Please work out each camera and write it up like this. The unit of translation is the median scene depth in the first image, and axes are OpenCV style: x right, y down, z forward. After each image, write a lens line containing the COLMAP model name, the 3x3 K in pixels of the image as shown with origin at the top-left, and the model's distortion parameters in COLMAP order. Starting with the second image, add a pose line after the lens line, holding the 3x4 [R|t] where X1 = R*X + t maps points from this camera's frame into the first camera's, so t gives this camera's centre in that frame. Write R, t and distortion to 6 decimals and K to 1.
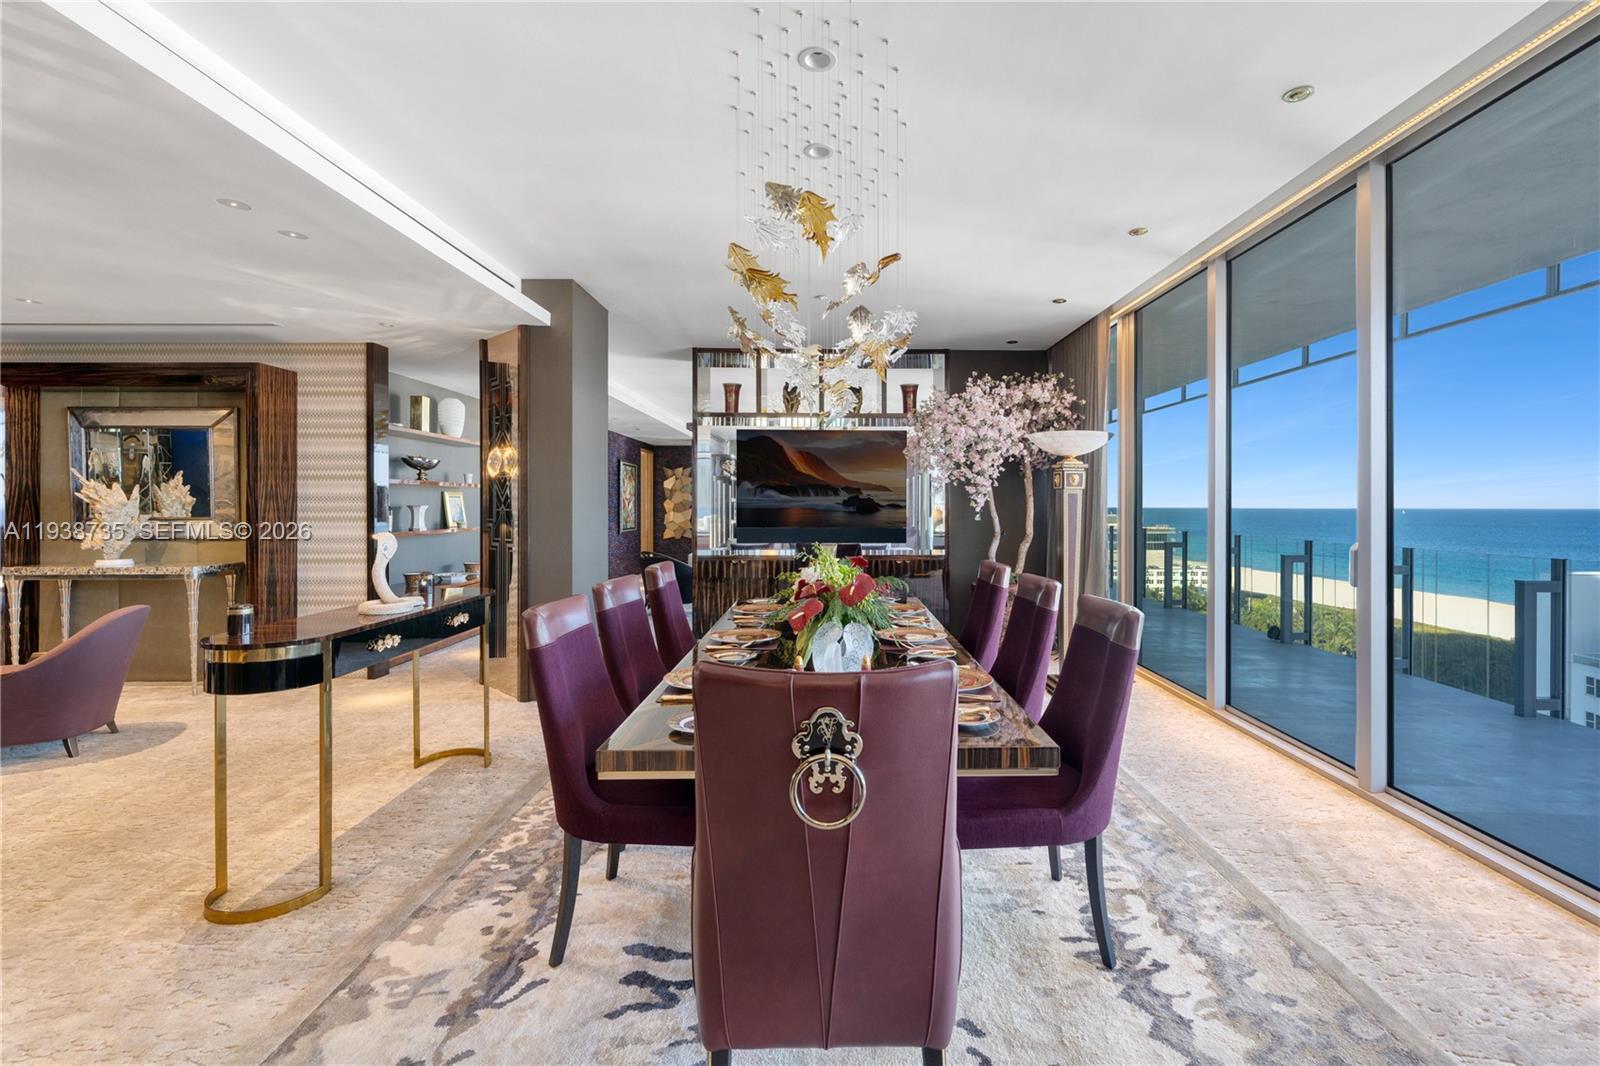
lens RADIAL K [[676.9, 0, 849.6], [0, 676.9, 501.7], [0, 0, 1]] dist [-0.000699, 0.000226]
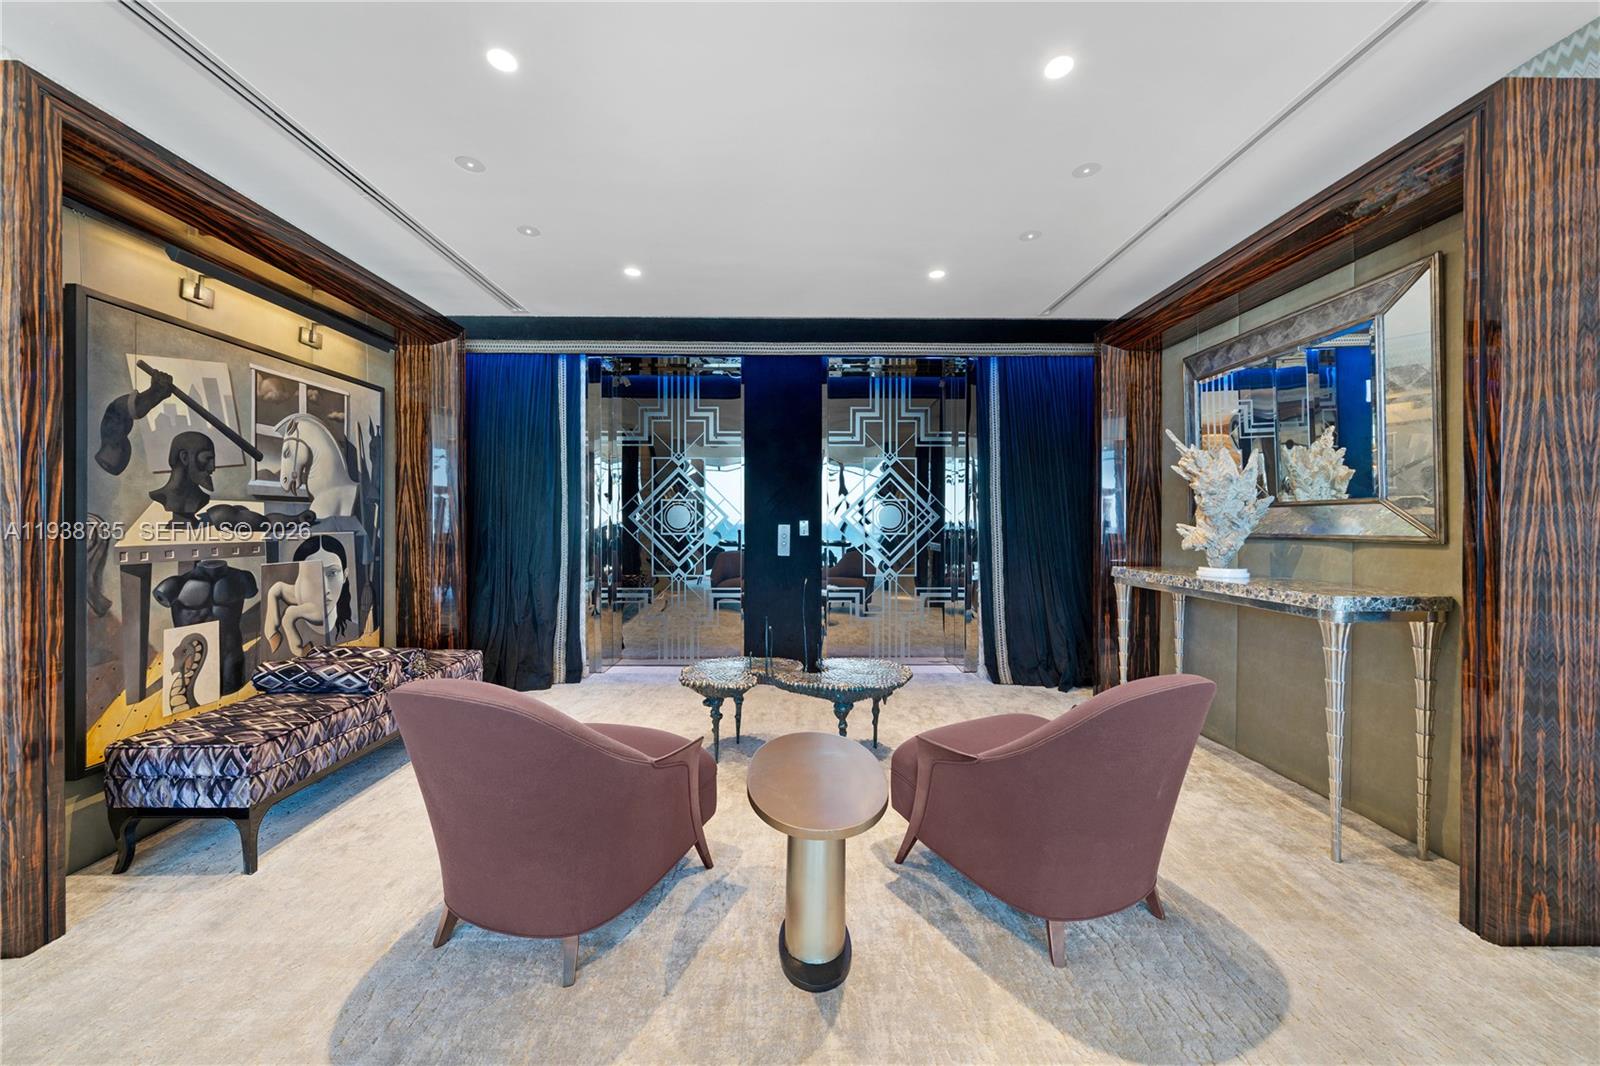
lens RADIAL K [[556.8, 0, 804.6], [0, 556.8, 530.4], [0, 0, 1]] dist [-0.000283, 0.000301]
pose [[-0.012533, 0.009268, -0.999879, -0.540447], [0.002319, 0.999955, 0.009240, 0.042927], [0.999919, -0.002203, -0.012554, 0.594783]]
